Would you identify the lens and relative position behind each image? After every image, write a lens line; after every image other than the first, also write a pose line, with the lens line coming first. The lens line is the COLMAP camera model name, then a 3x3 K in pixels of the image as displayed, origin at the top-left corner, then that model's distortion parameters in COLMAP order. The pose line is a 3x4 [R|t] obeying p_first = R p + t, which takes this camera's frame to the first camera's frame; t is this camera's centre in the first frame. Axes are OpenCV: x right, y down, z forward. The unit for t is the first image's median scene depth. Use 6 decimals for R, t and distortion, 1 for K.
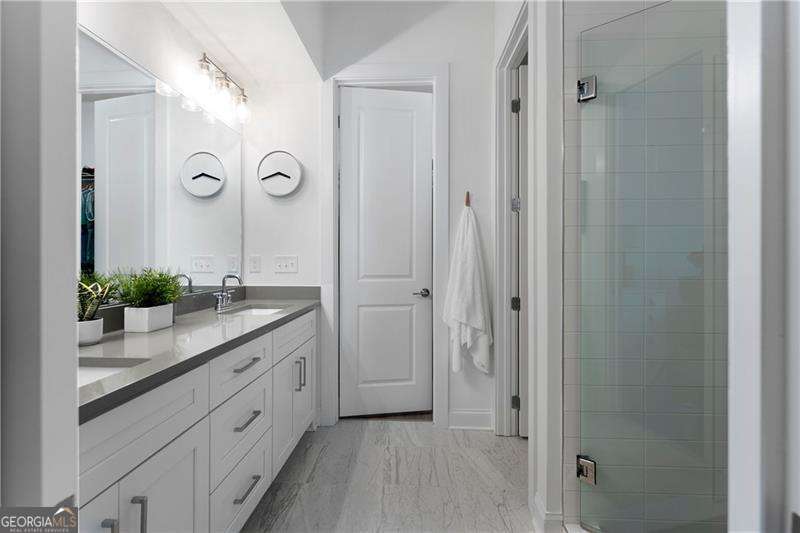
lens RADIAL K [[365.8, 0, 399.7], [0, 365.8, 260.9], [0, 0, 1]] dist [-0.009609, -0.000634]
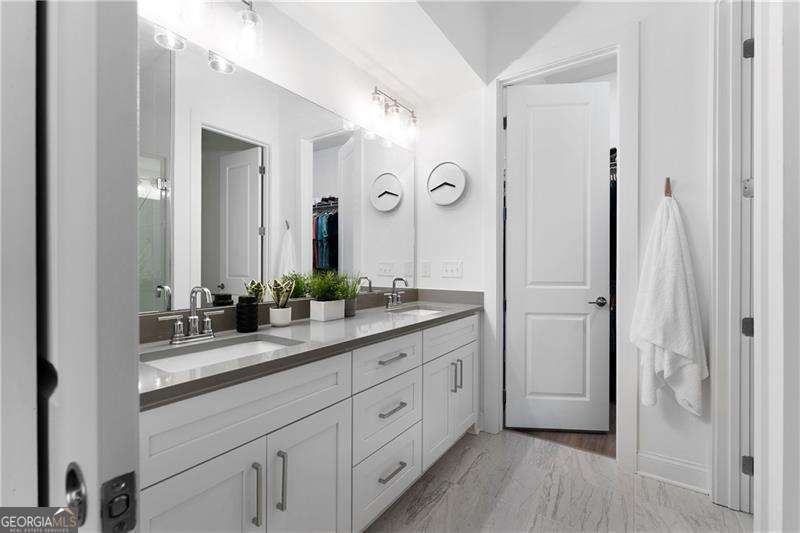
lens RADIAL K [[347.2, 0, 401.4], [0, 347.2, 268.8], [0, 0, 1]] dist [-0.004494, -0.000766]
pose [[0.852086, 0.005207, -0.523376, 0.091948], [-0.005599, 0.999984, 0.000833, 0.007933], [0.523372, 0.002221, 0.852101, 0.075712]]
